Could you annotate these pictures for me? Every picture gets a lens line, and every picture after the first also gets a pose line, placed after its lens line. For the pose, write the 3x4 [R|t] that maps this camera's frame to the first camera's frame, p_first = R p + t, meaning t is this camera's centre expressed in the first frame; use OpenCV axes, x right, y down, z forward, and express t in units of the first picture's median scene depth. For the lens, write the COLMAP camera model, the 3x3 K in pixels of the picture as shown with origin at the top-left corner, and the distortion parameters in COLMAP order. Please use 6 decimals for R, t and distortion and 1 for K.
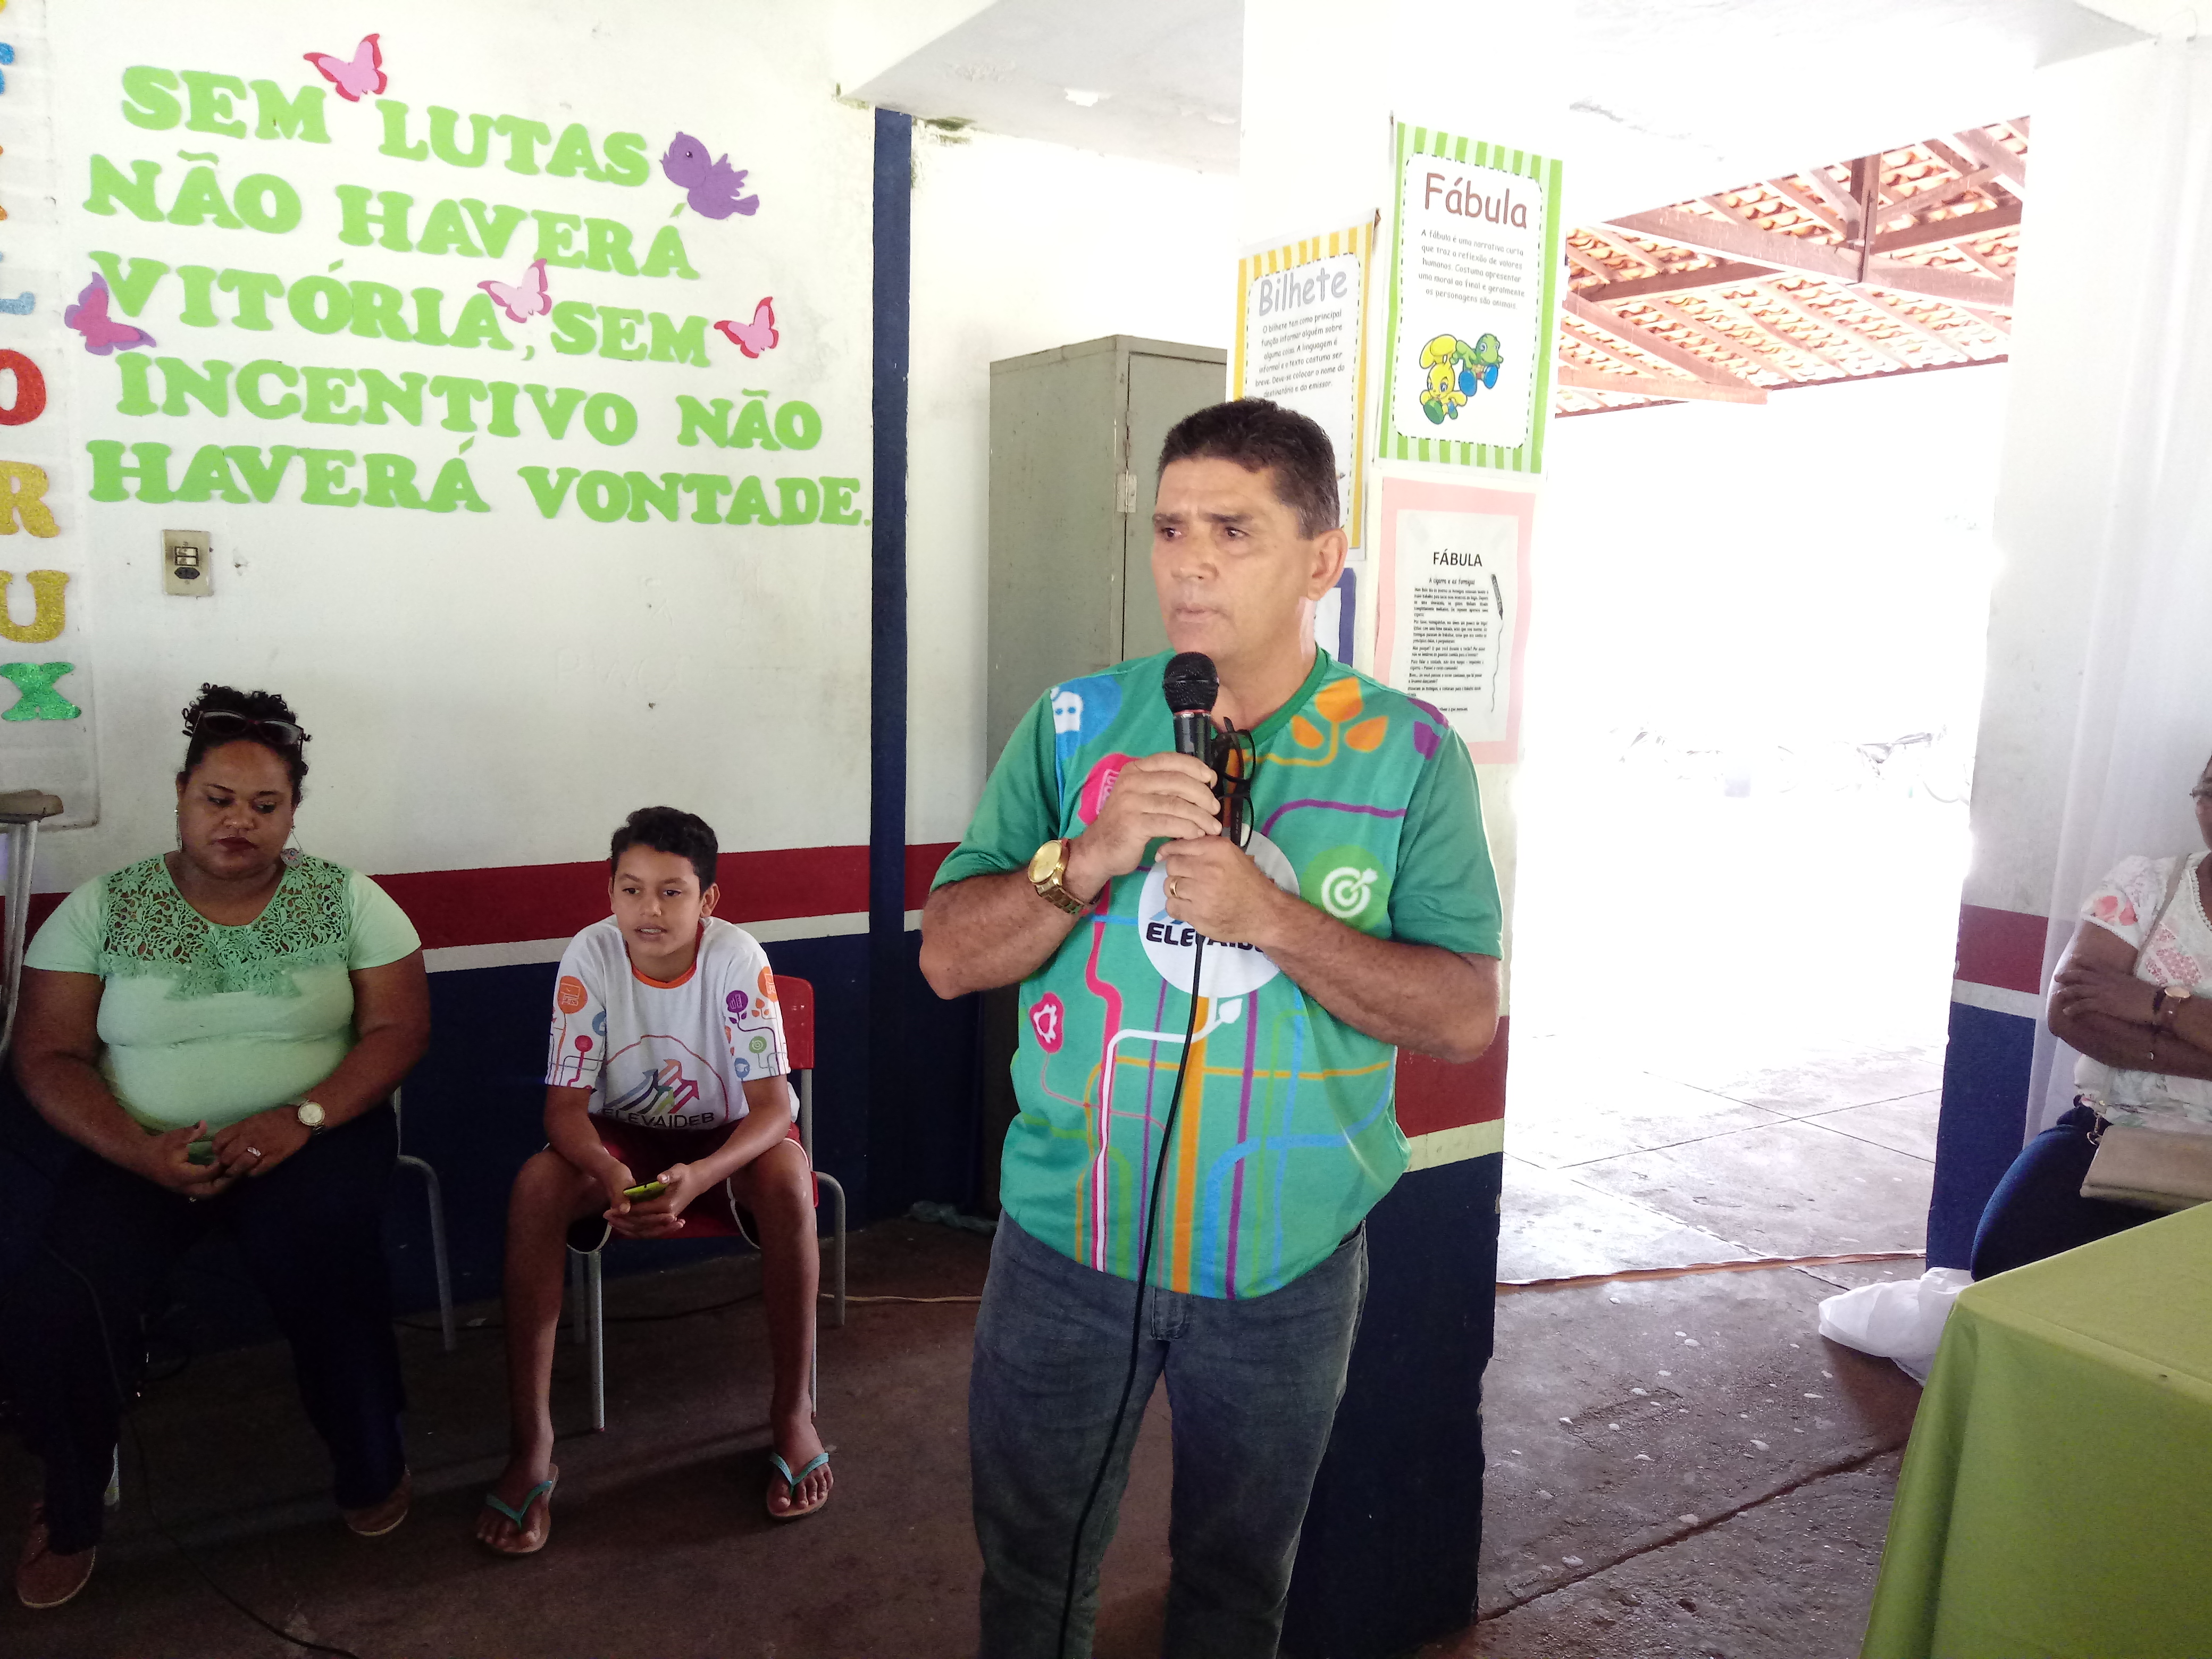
lens RADIAL K [[1636.3, 0, 1110.8], [0, 1636.3, 835.0], [0, 0, 1]] dist [0.011095, -0.010443]
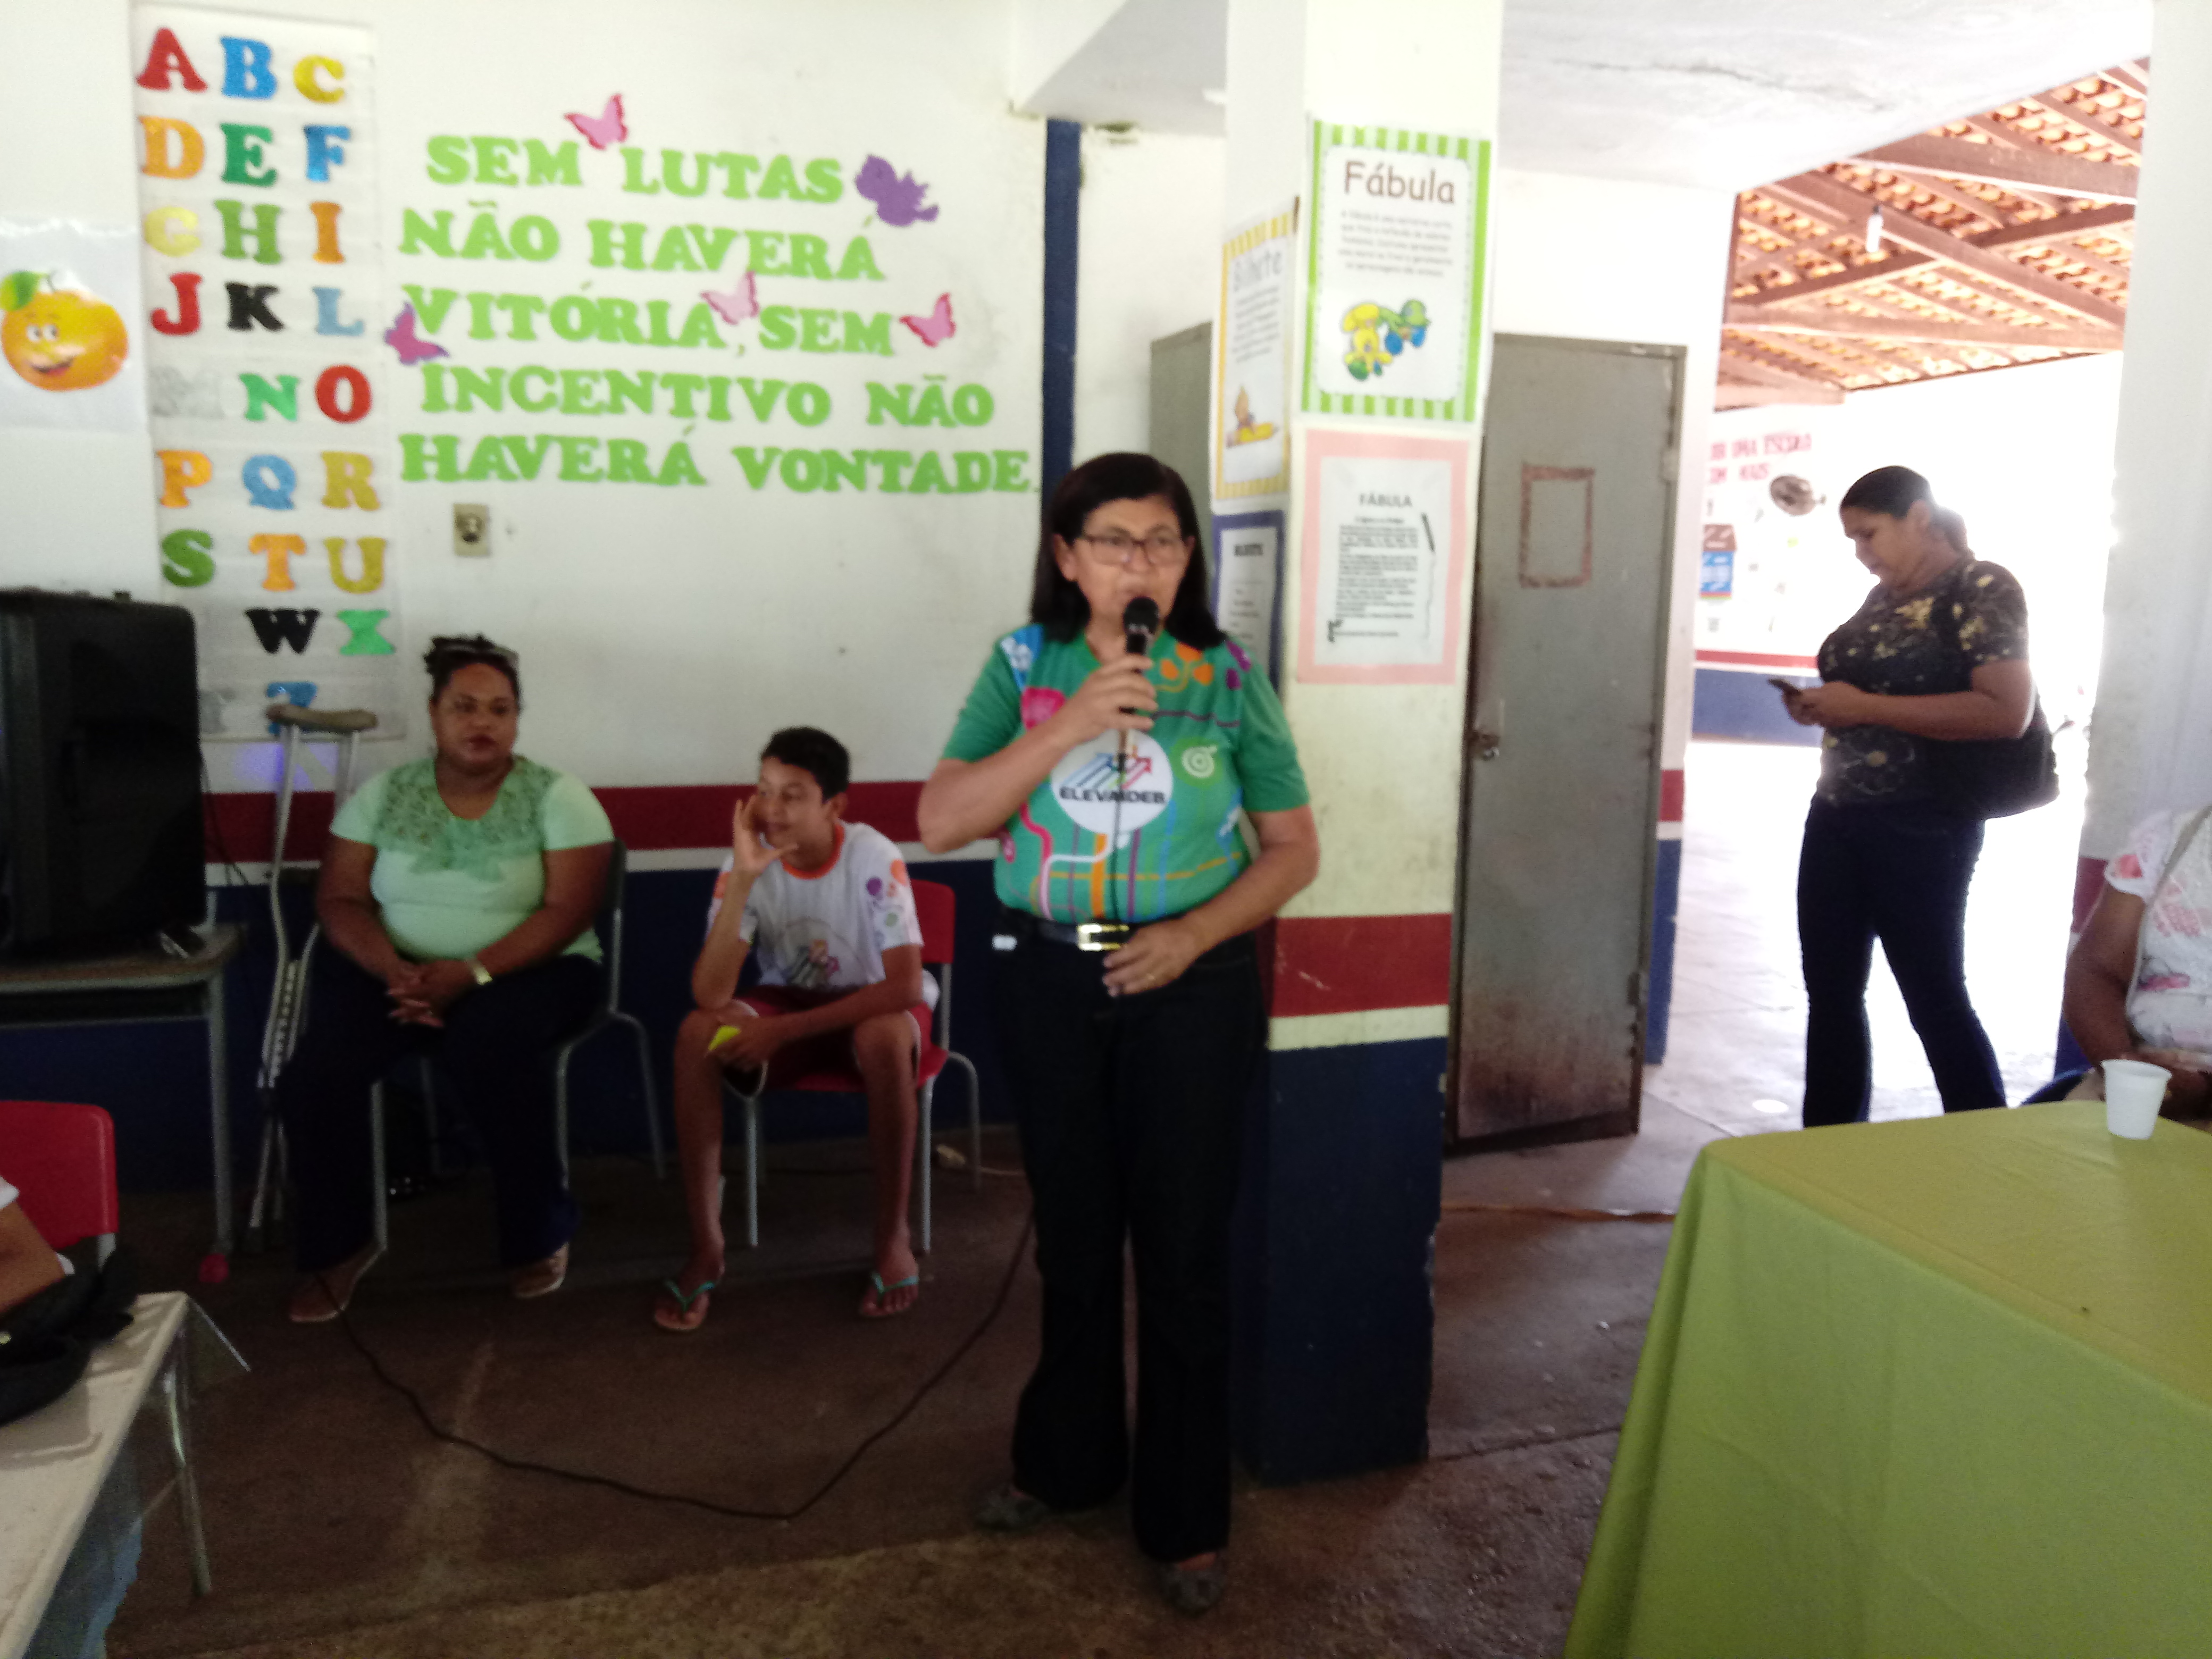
lens RADIAL K [[1644.7, 0, 1102.0], [0, 1644.7, 840.3], [0, 0, 1]] dist [0.004258, -0.012544]
pose [[0.970651, 0.030792, -0.238514, 0.202256], [-0.027887, 0.999490, 0.015546, 0.036342], [0.238871, -0.008438, 0.971015, -0.102162]]
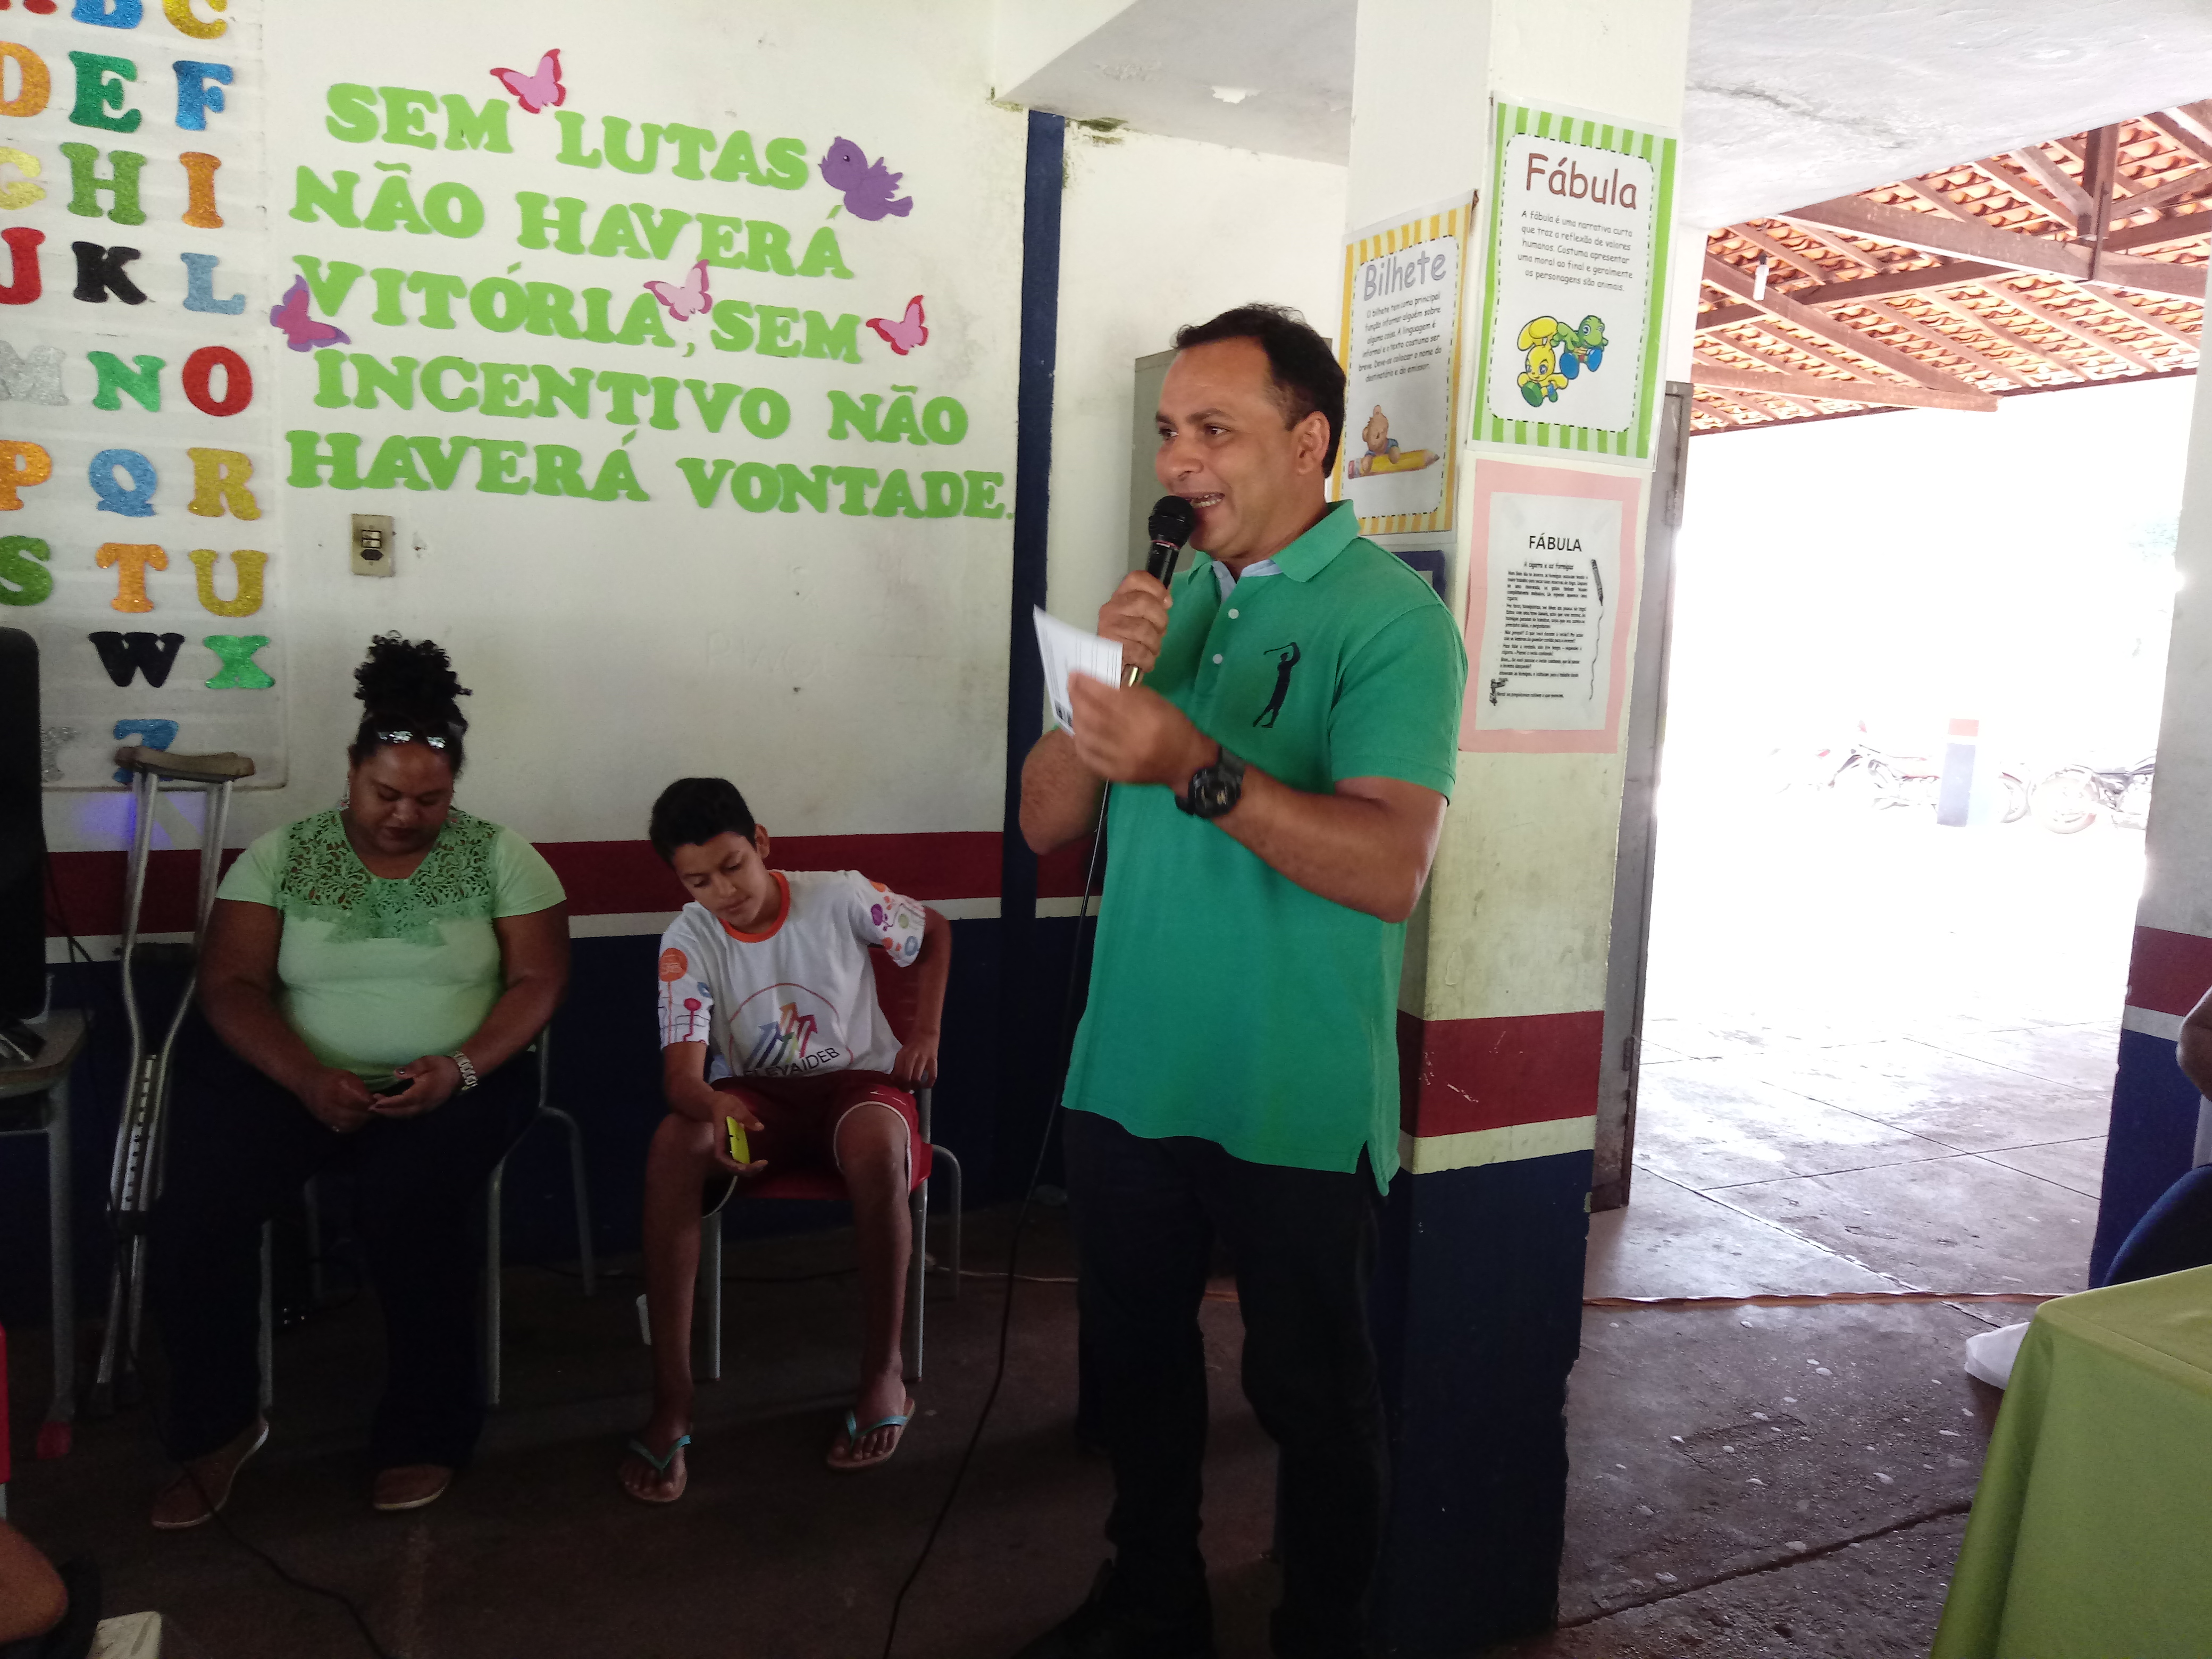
lens RADIAL K [[1641.8, 0, 1107.8], [0, 1641.8, 834.4], [0, 0, 1]] dist [0.013350, -0.014684]
pose [[0.992777, 0.029312, -0.116339, 0.043277], [-0.030198, 0.999527, -0.005863, 0.014260], [0.116112, 0.009334, 0.993192, -0.010589]]
